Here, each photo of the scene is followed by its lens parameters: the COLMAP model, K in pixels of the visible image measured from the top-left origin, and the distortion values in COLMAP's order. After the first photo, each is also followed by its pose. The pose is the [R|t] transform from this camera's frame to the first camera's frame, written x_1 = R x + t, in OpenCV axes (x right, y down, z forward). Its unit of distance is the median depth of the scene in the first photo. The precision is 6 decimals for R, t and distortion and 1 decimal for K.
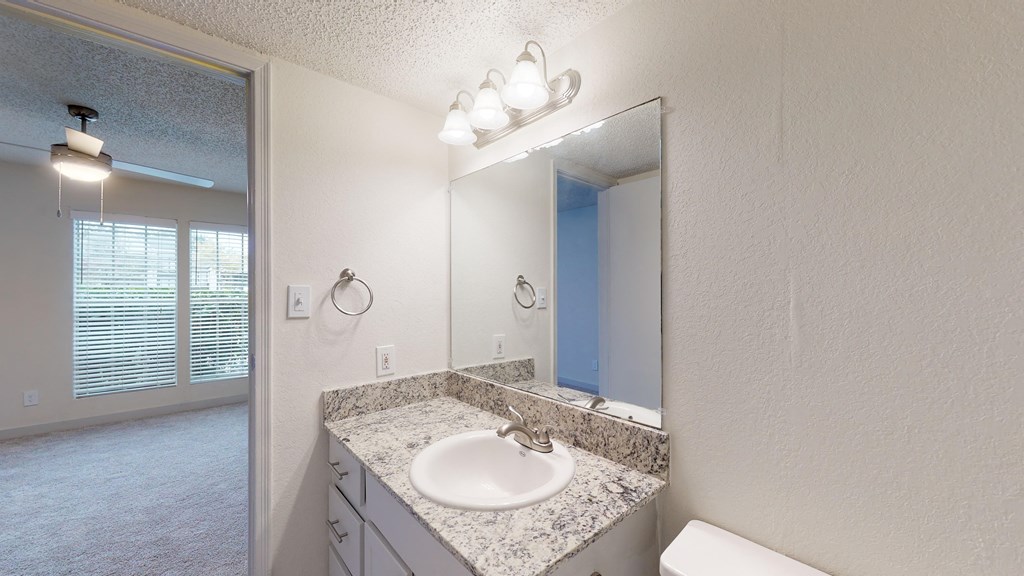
lens RADIAL K [[373.1, 0, 512.0], [0, 373.1, 288.0], [0, 0, 1]] dist [0.000365, 0.000028]
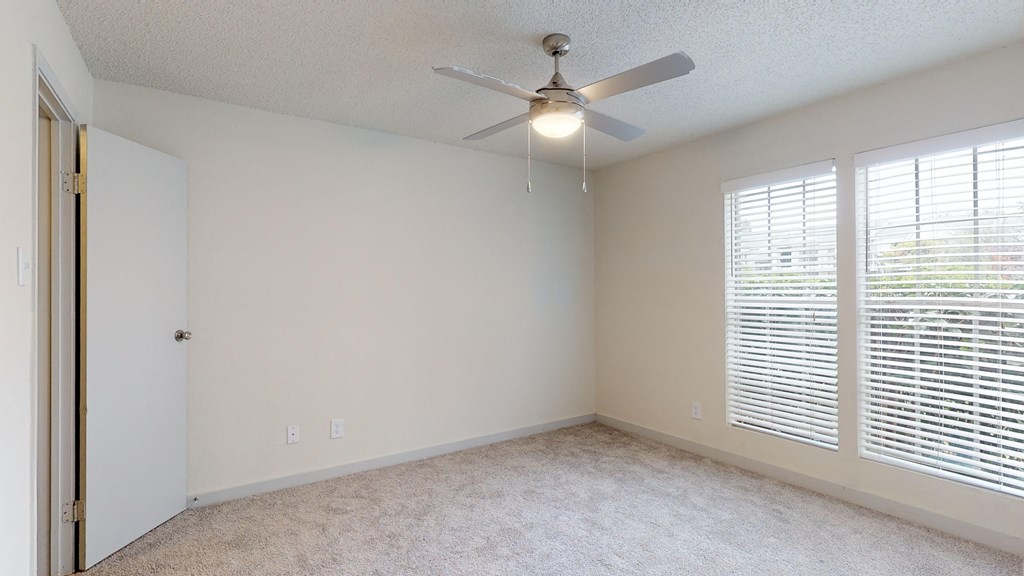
lens RADIAL K [[475.3, 0, 512.0], [0, 475.3, 288.0], [0, 0, 1]] dist [-0.000251, -0.000083]
pose [[-0.125731, -0.007939, -0.992033, -0.132157], [0.015983, 0.999822, -0.010027, 0.015057], [0.991936, -0.017116, -0.125582, 0.648769]]
